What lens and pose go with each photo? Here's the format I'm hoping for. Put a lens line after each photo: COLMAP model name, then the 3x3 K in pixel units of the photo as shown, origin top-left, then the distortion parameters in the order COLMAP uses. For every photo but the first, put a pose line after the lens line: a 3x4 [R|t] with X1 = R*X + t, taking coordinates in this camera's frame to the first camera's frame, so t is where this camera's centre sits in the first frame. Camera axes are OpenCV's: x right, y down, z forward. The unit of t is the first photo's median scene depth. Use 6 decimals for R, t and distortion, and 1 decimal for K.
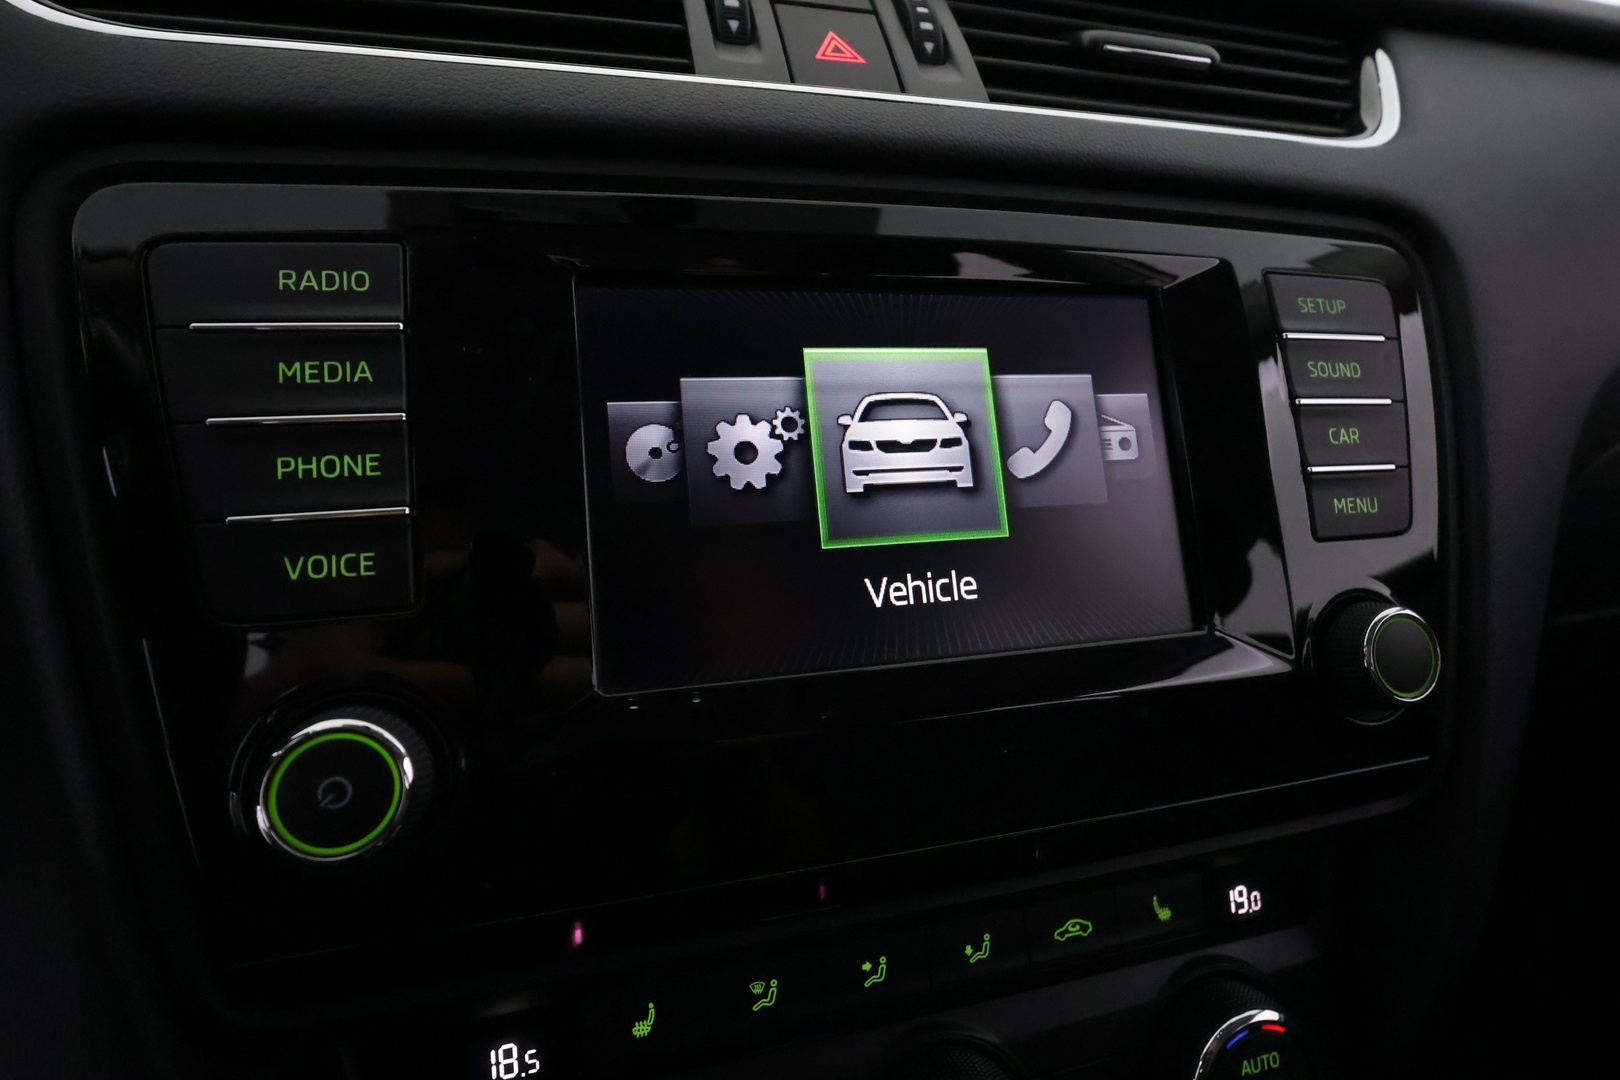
lens RADIAL K [[824.9, 0, 805.9], [0, 824.9, 536.9], [0, 0, 1]] dist [-0.003715, 0.000179]
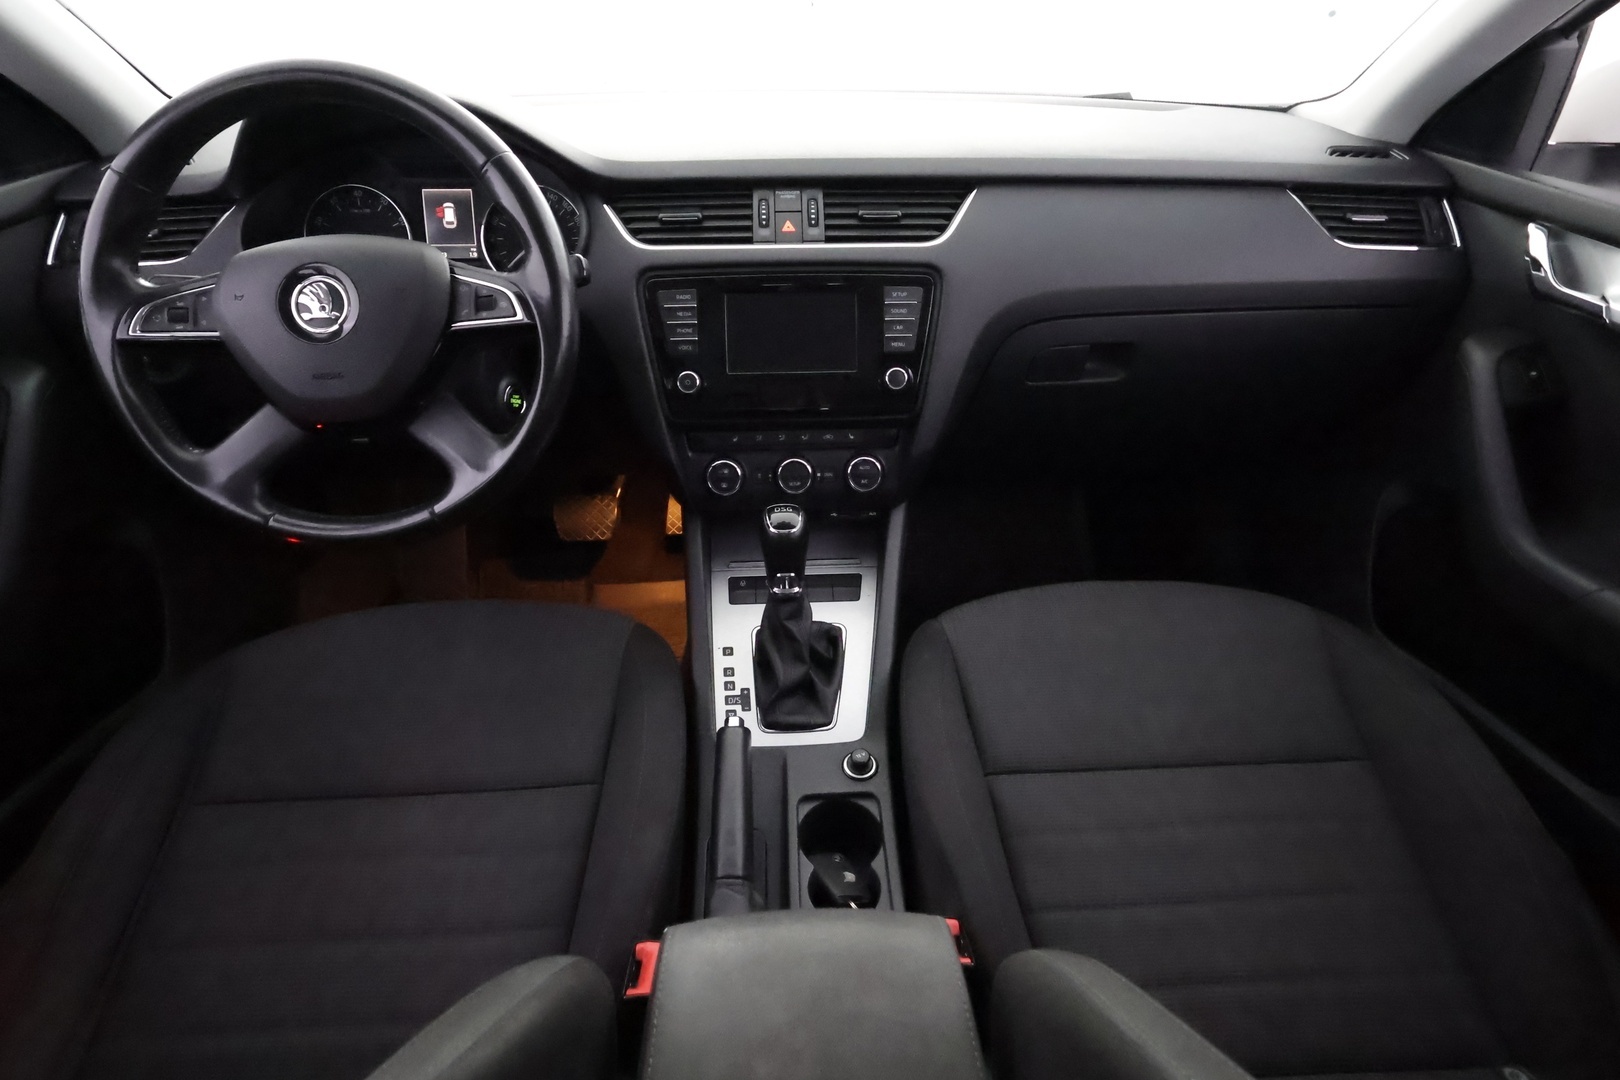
lens RADIAL K [[822.6, 0, 804.8], [0, 822.6, 539.3], [0, 0, 1]] dist [-0.001263, -0.000247]
pose [[0.971244, 0.100930, -0.215635, 1.272889], [-0.043186, 0.965358, 0.257332, -0.145847], [0.234138, -0.240620, 0.941956, -3.561630]]
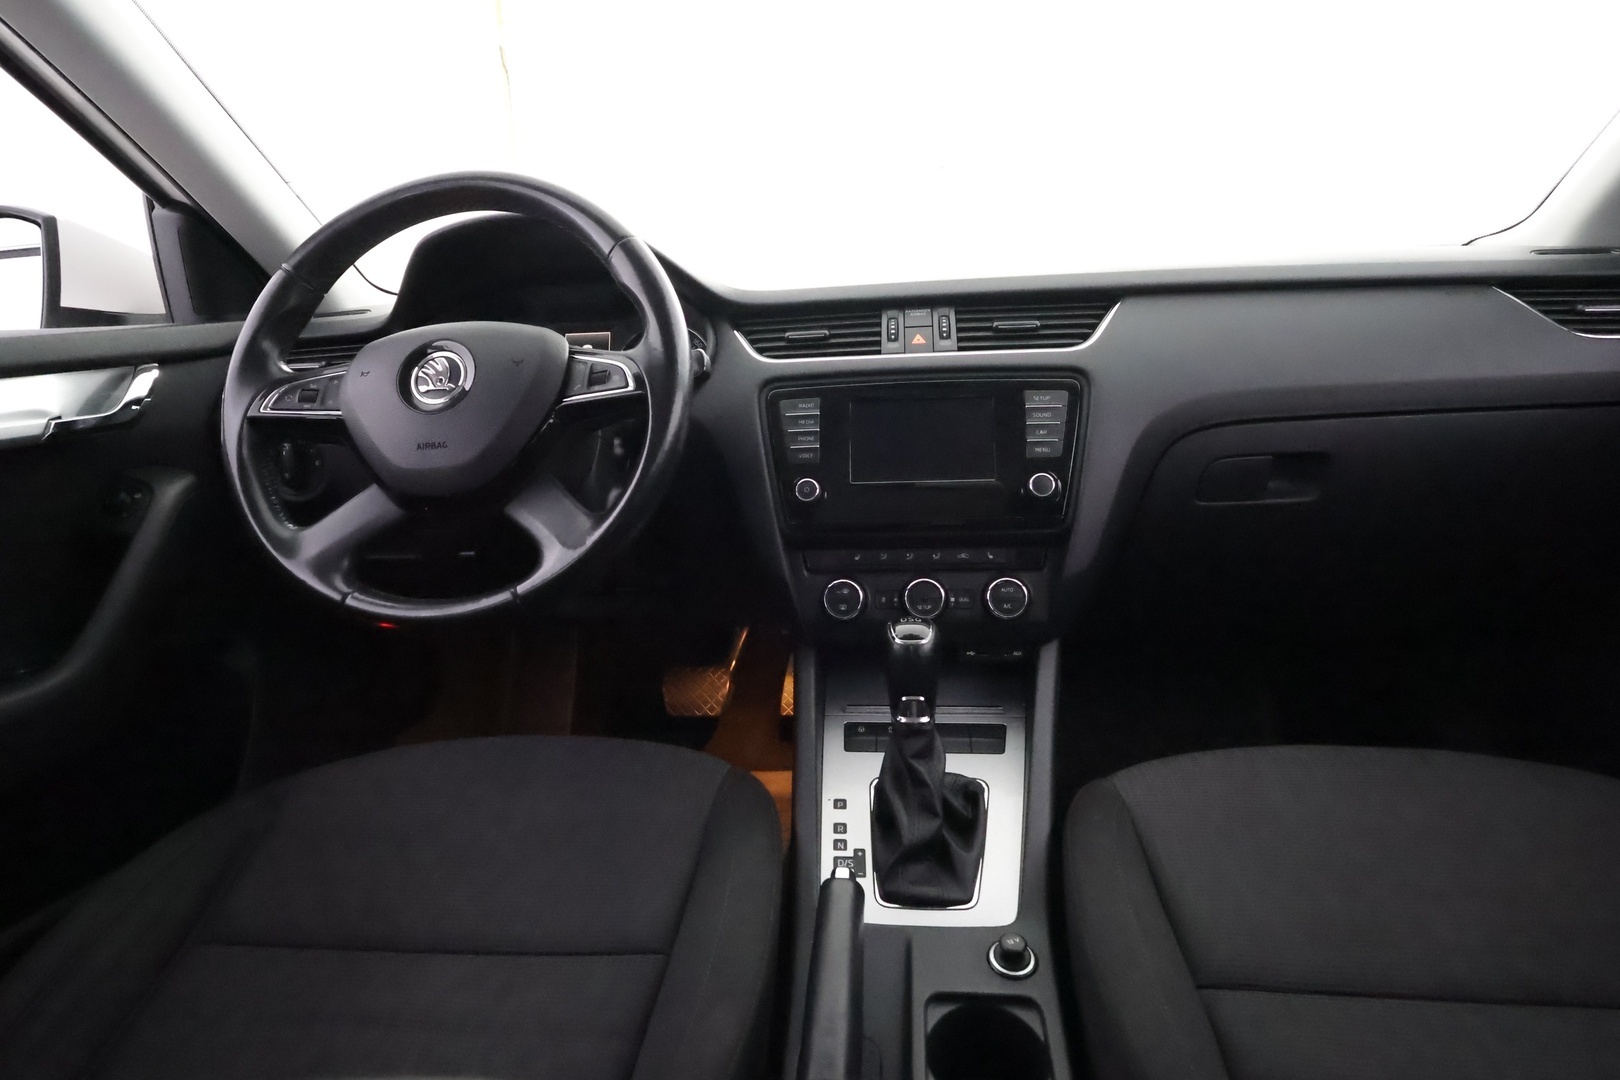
lens RADIAL K [[822.6, 0, 804.8], [0, 822.6, 539.3], [0, 0, 1]] dist [-0.001263, -0.000247]
pose [[0.922066, 0.029120, -0.385936, 1.184116], [-0.050691, 0.997662, -0.045832, 0.634751], [0.383699, 0.061824, 0.921386, -3.055916]]
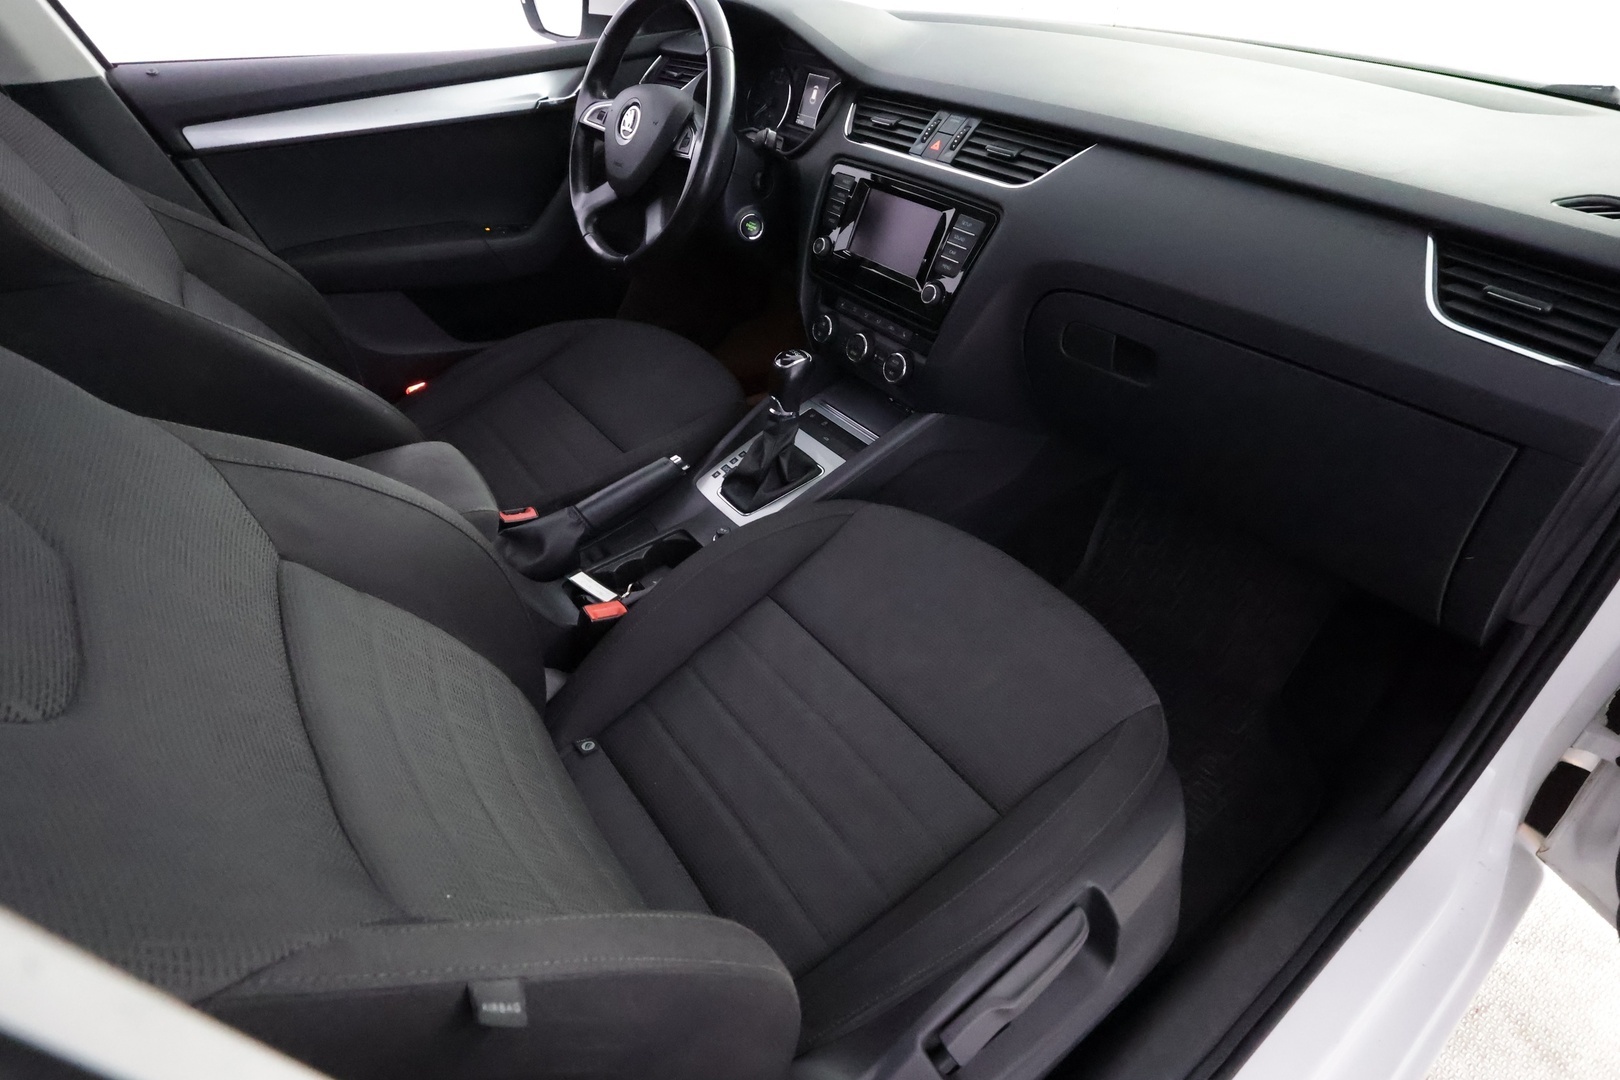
lens RADIAL K [[822.6, 0, 804.8], [0, 822.6, 539.3], [0, 0, 1]] dist [-0.001263, -0.000247]
pose [[0.344645, 0.547575, -0.762484, 5.176455], [-0.283498, 0.835035, 0.471536, -0.778291], [0.894902, 0.053650, 0.443027, -1.873306]]
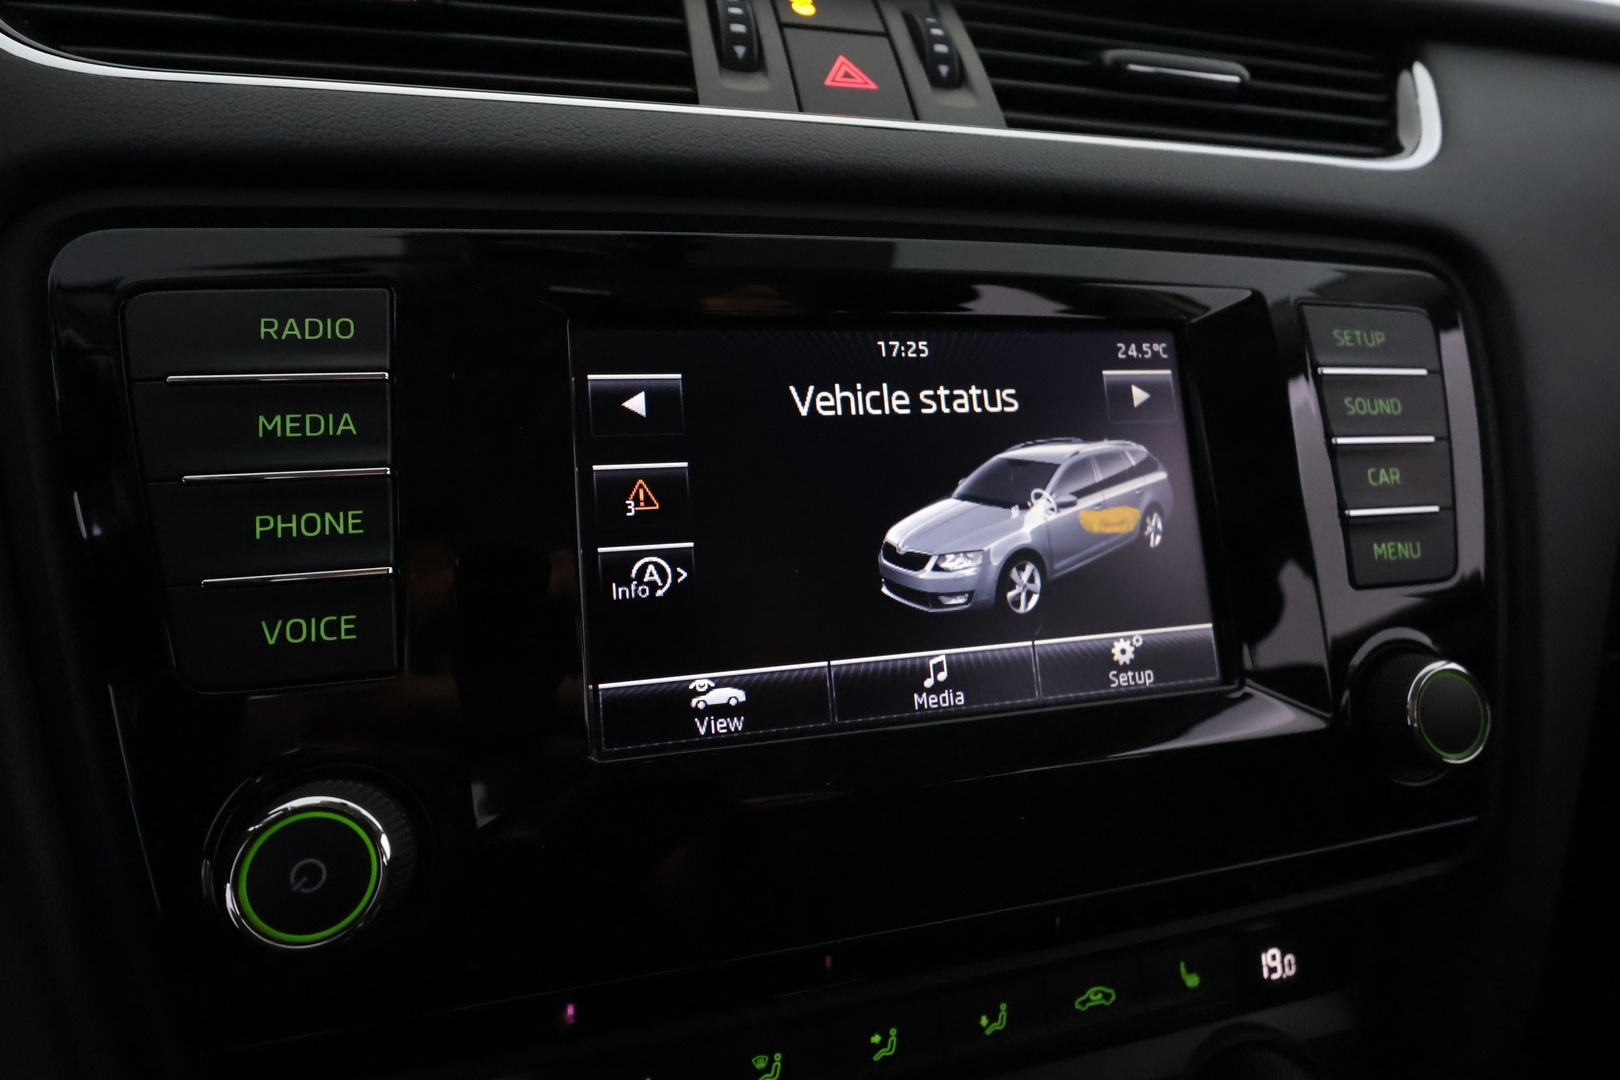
lens RADIAL K [[825.4, 0, 807.3], [0, 825.4, 535.3], [0, 0, 1]] dist [-0.001338, -0.001096]
pose [[0.999730, 0.001725, -0.023172, 0.015151], [-0.001897, 0.999971, -0.007404, -0.049250], [0.023158, 0.007446, 0.999704, 0.041773]]
